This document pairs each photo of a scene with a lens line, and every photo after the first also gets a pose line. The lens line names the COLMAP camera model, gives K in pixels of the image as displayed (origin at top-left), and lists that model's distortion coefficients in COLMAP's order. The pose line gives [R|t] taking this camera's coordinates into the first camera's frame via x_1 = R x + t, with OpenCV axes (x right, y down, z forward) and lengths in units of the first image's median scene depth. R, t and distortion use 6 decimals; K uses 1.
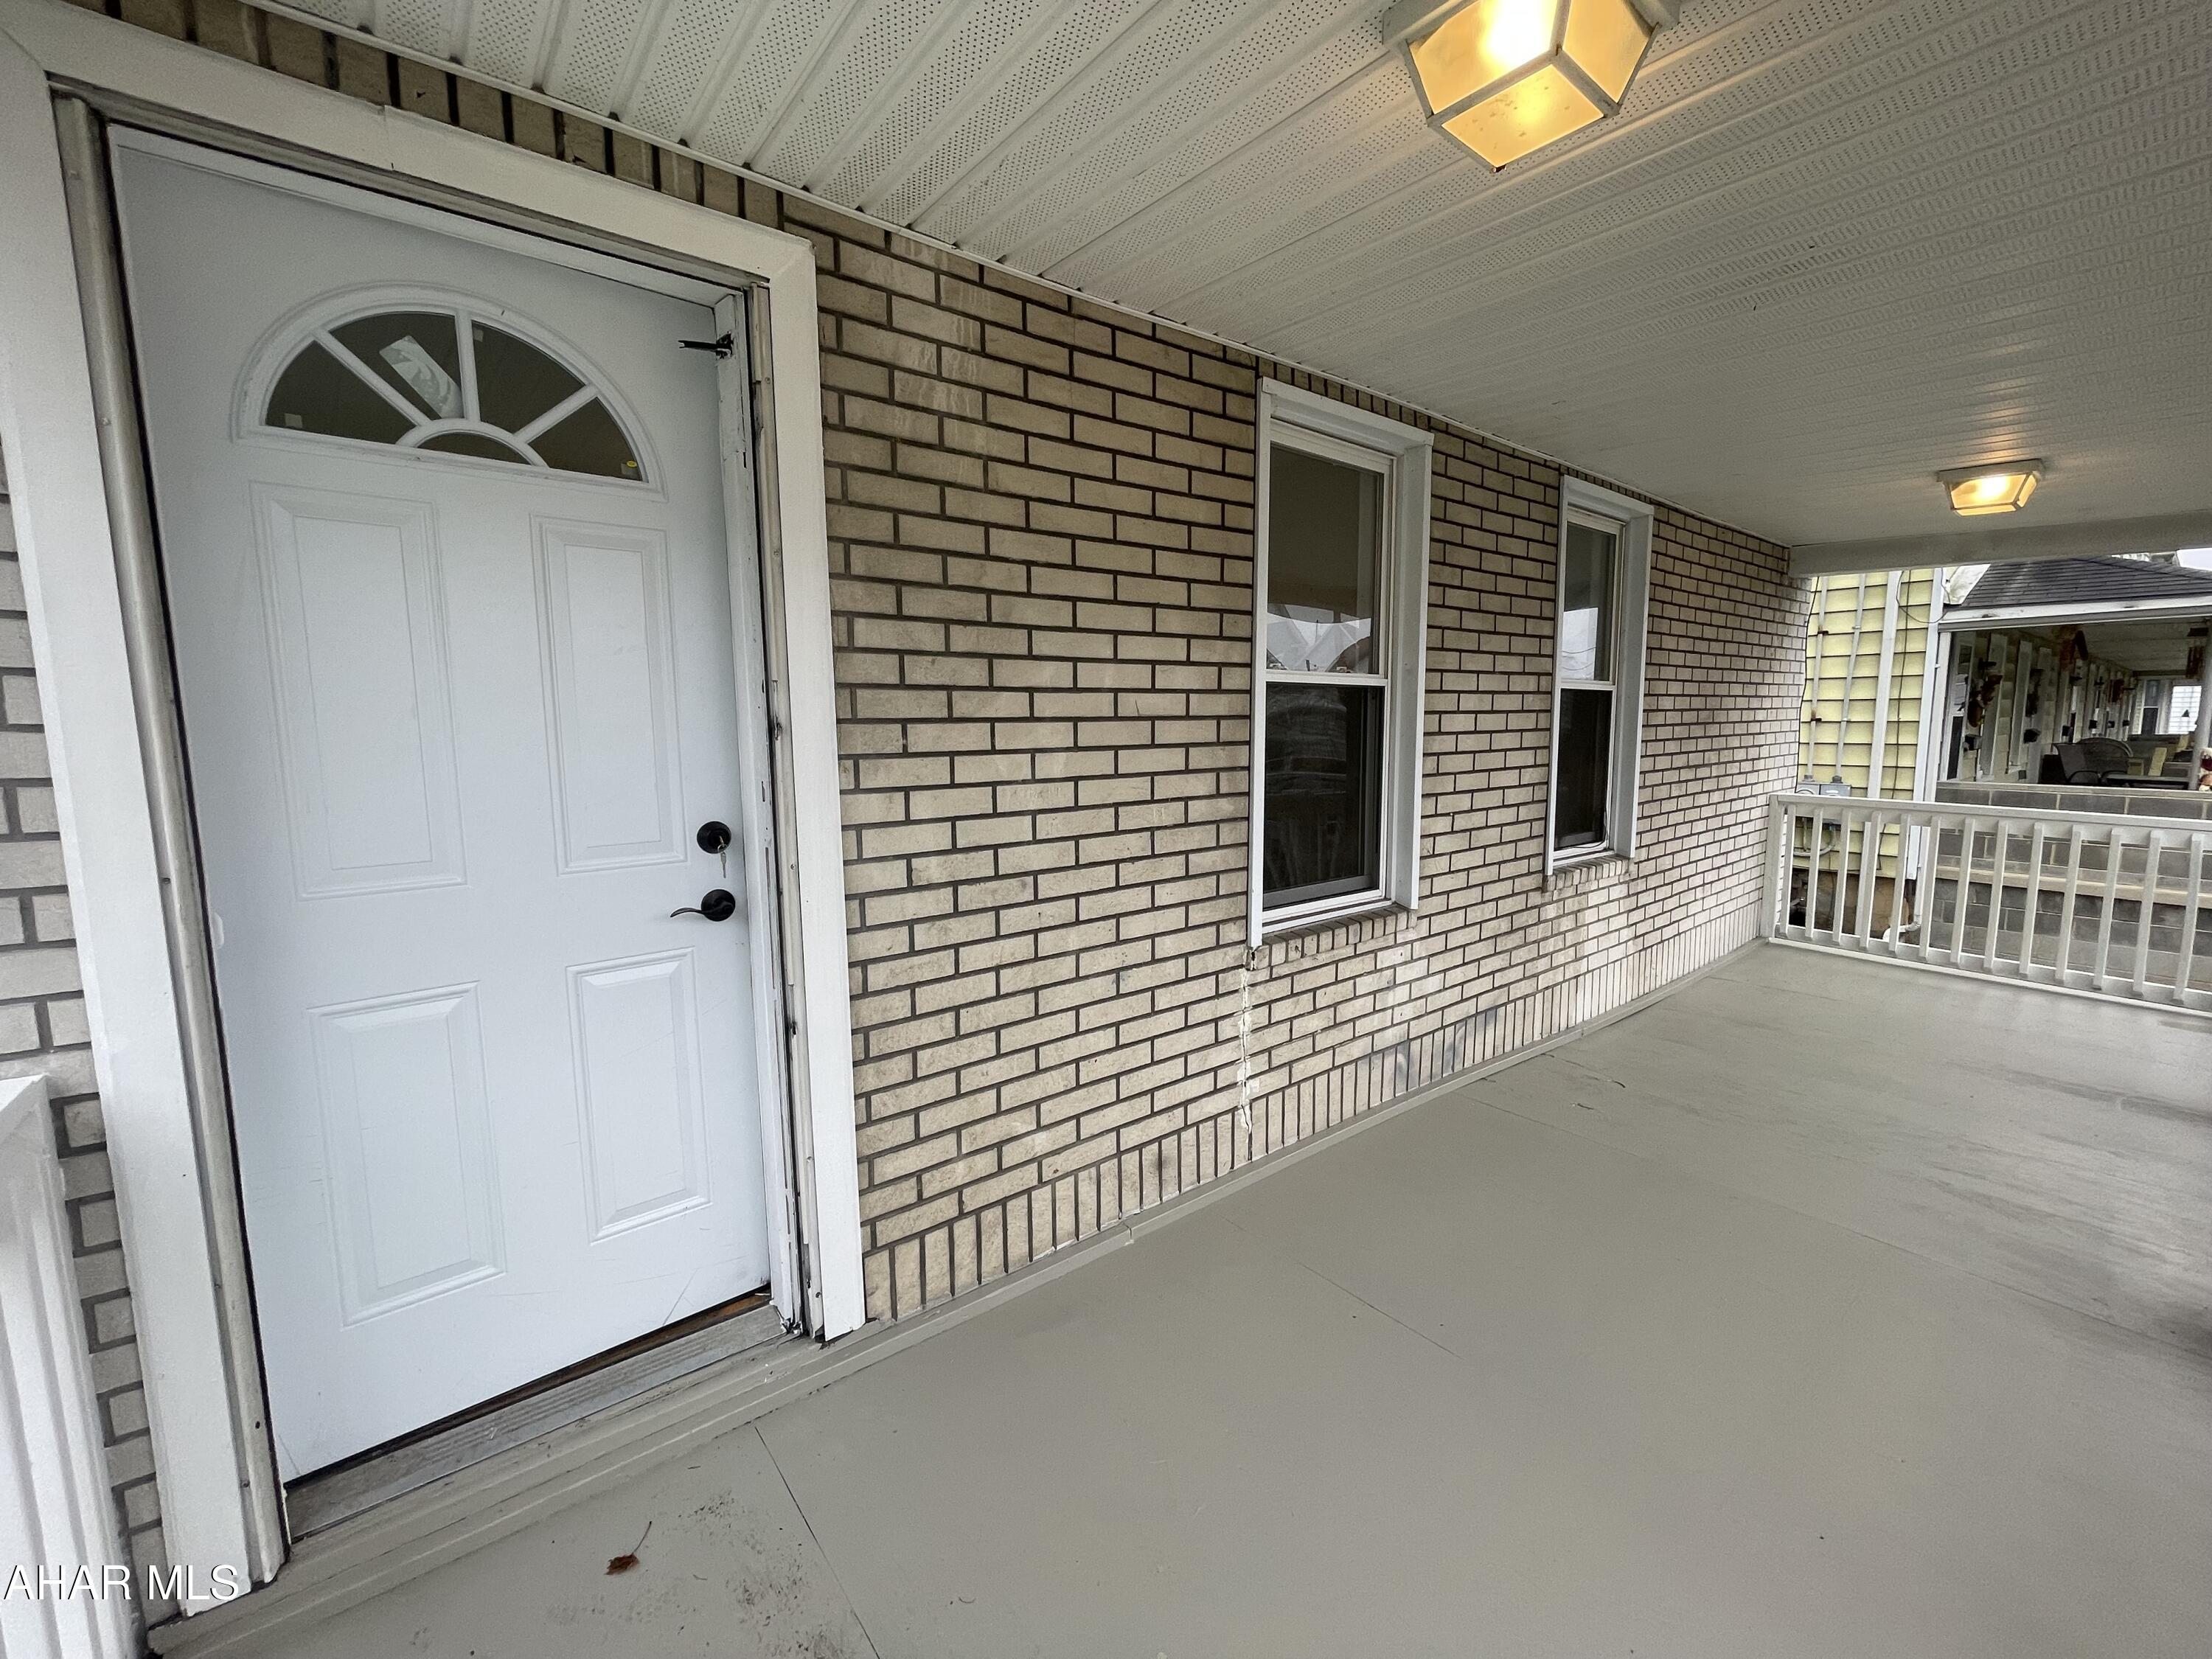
lens RADIAL K [[890.7, 0, 1109.2], [0, 890.7, 821.6], [0, 0, 1]] dist [-0.003373, -0.000004]
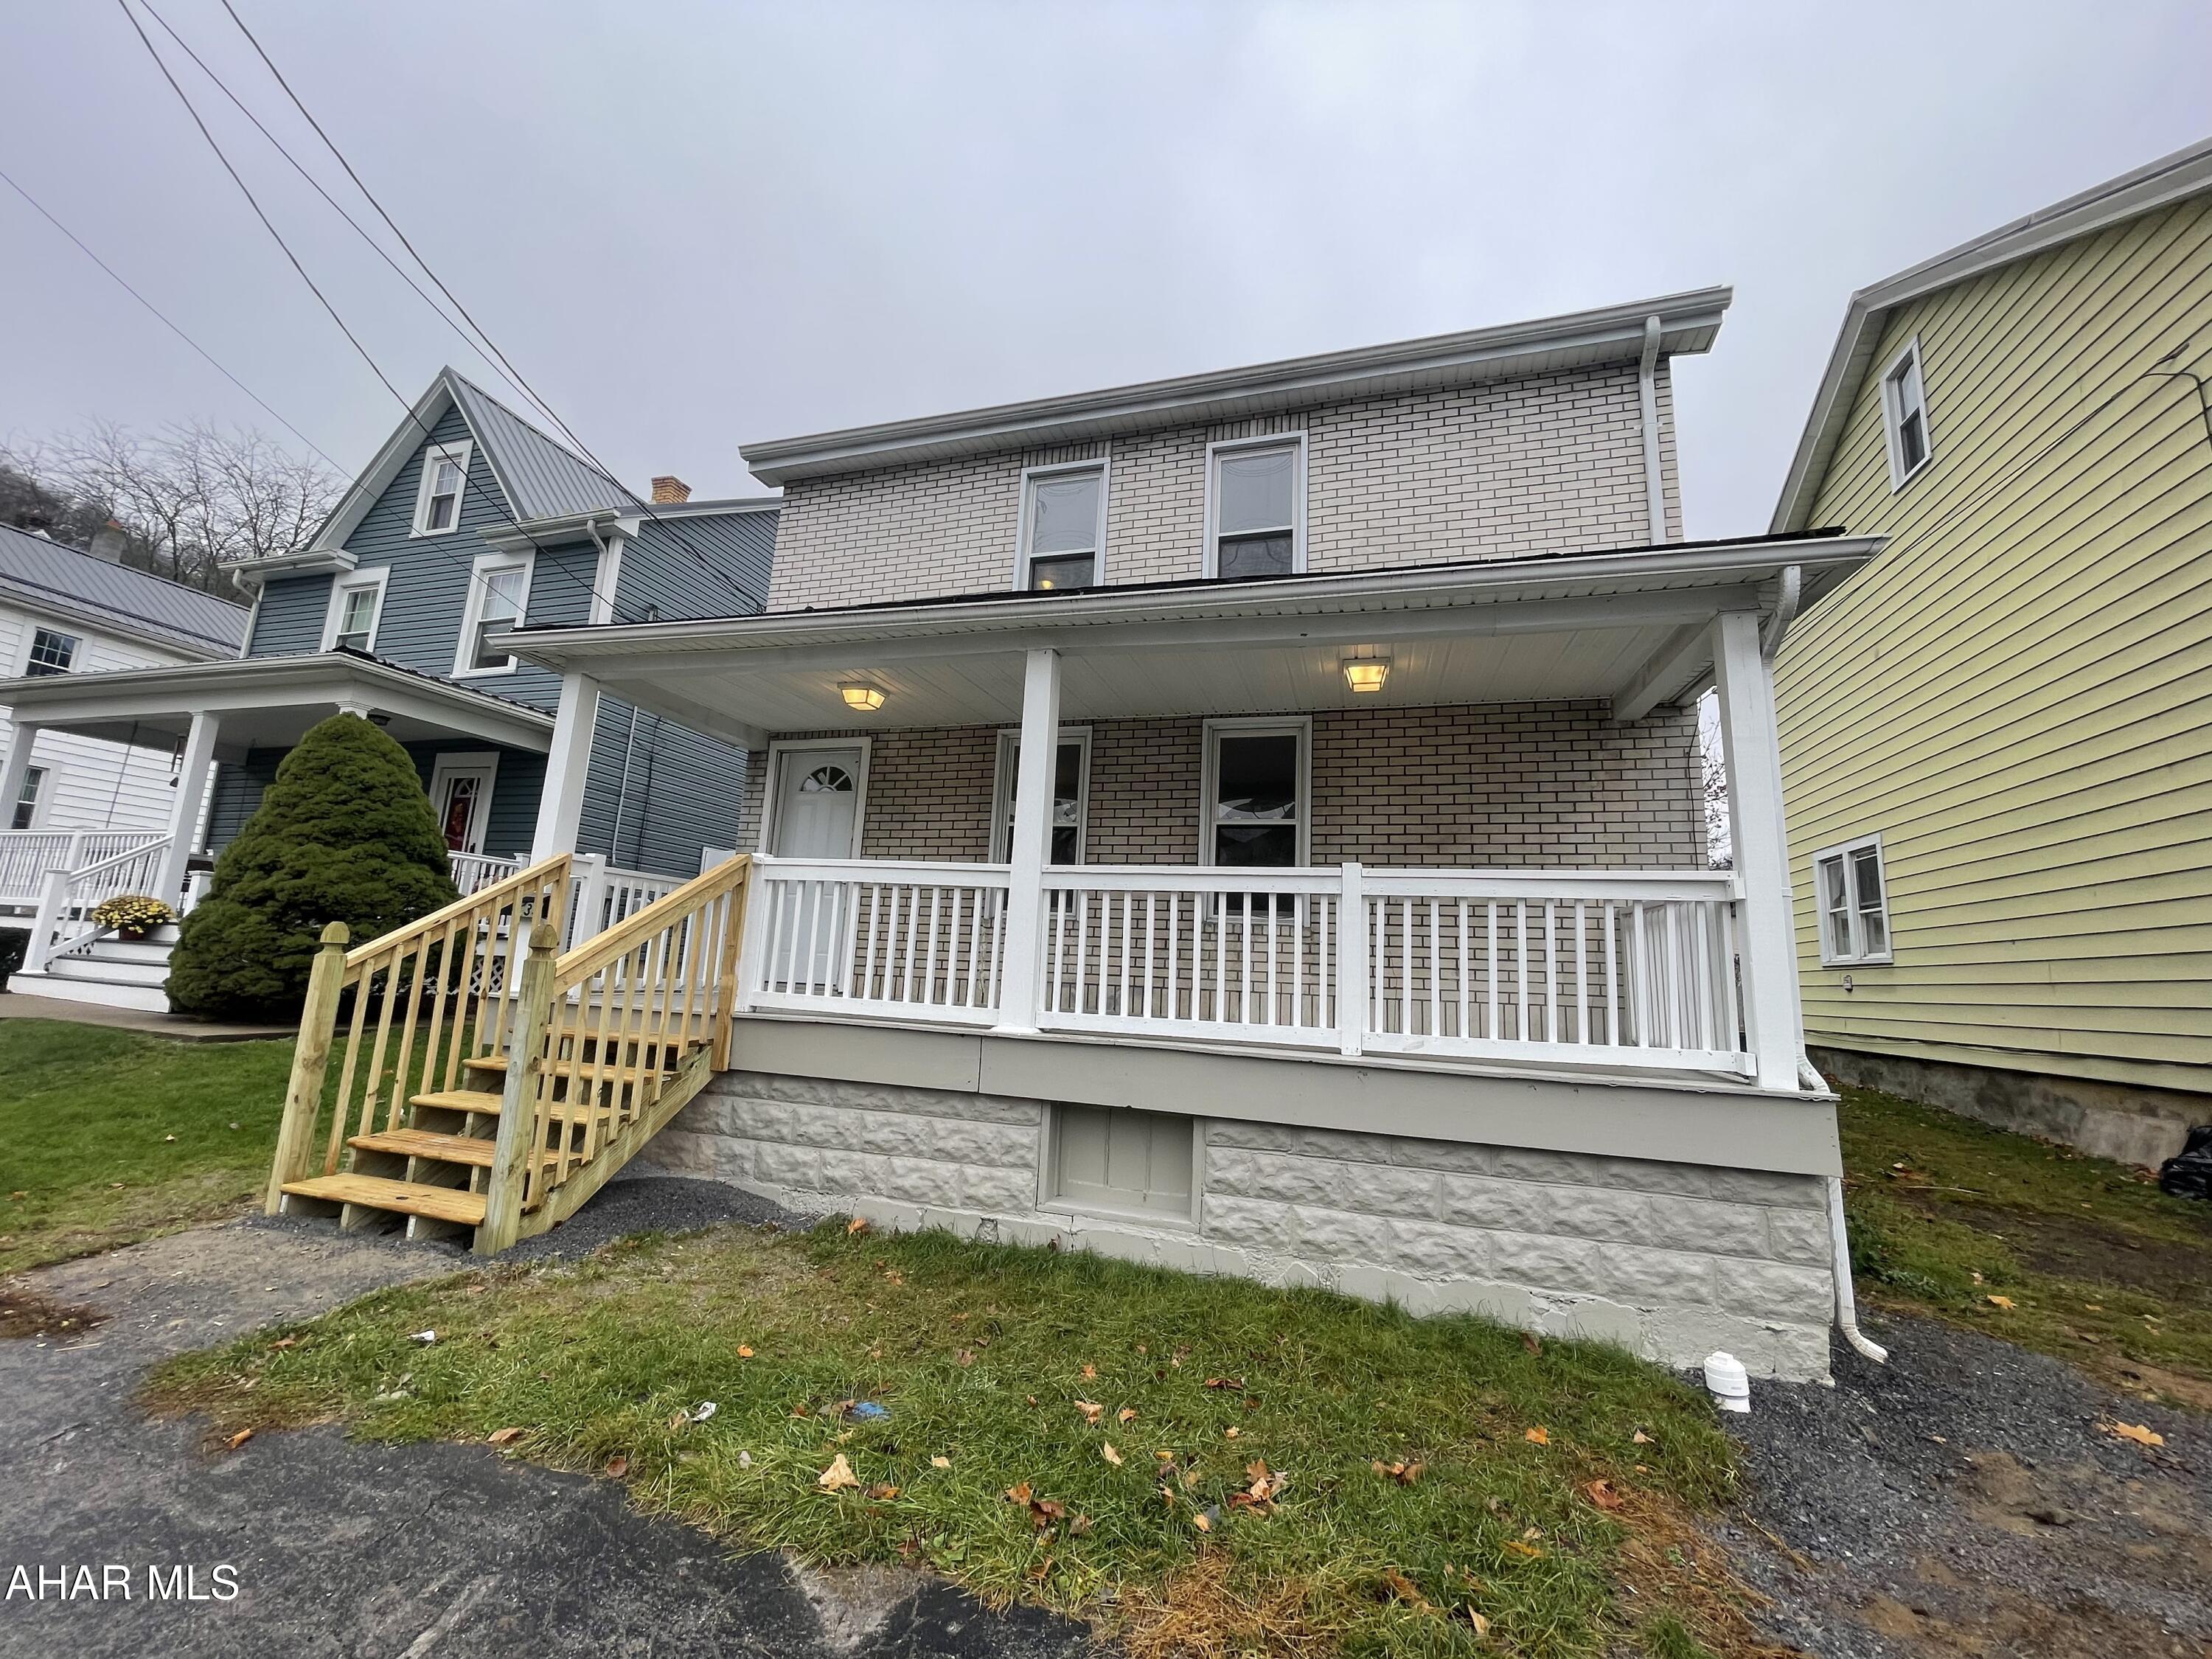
lens RADIAL K [[893.8, 0, 1111.4], [0, 893.8, 818.1], [0, 0, 1]] dist [-0.001043, 0.000501]
pose [[0.567144, -0.110450, -0.816179, 3.794221], [-0.151427, 0.960091, -0.235148, 0.609122], [0.809579, 0.256954, 0.527785, -0.312393]]
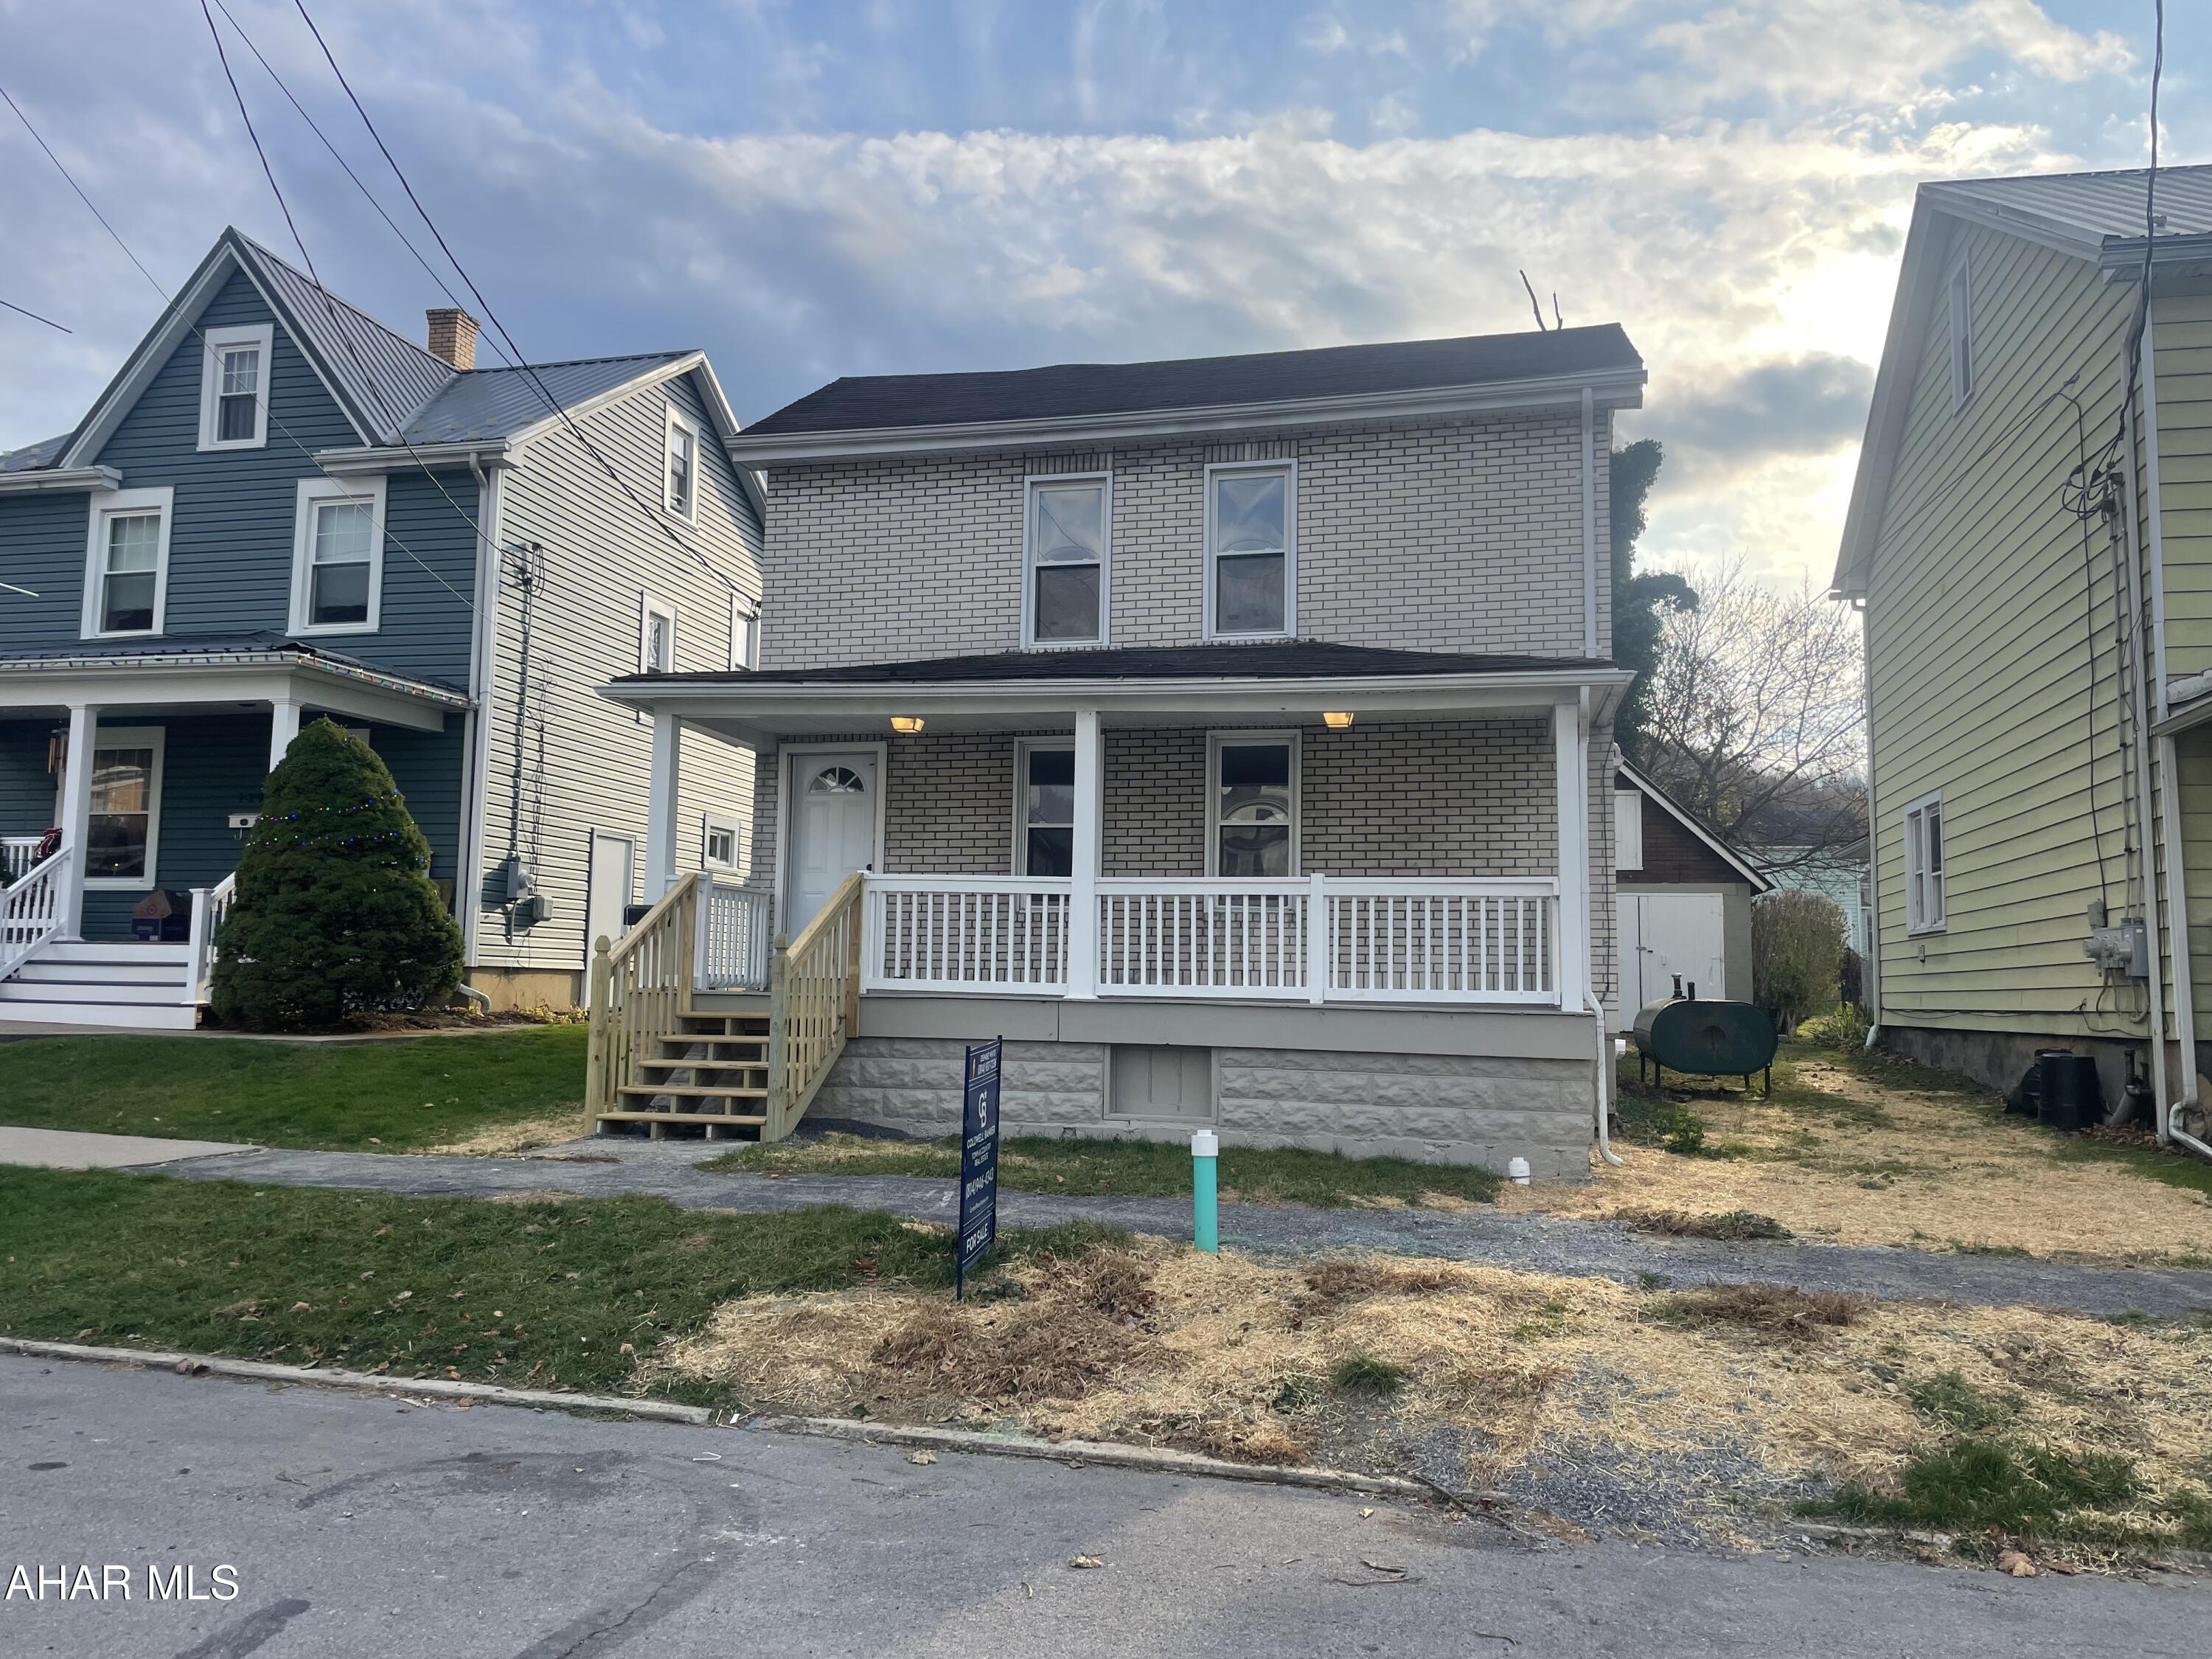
lens RADIAL K [[1692.2, 0, 1107.6], [0, 1692.2, 806.9], [0, 0, 1]] dist [0.079770, -0.002136]
pose [[0.615108, -0.068144, -0.785493, 6.958450], [-0.117006, 0.977337, -0.176413, 1.078753], [0.779713, 0.200420, 0.593194, -3.156156]]
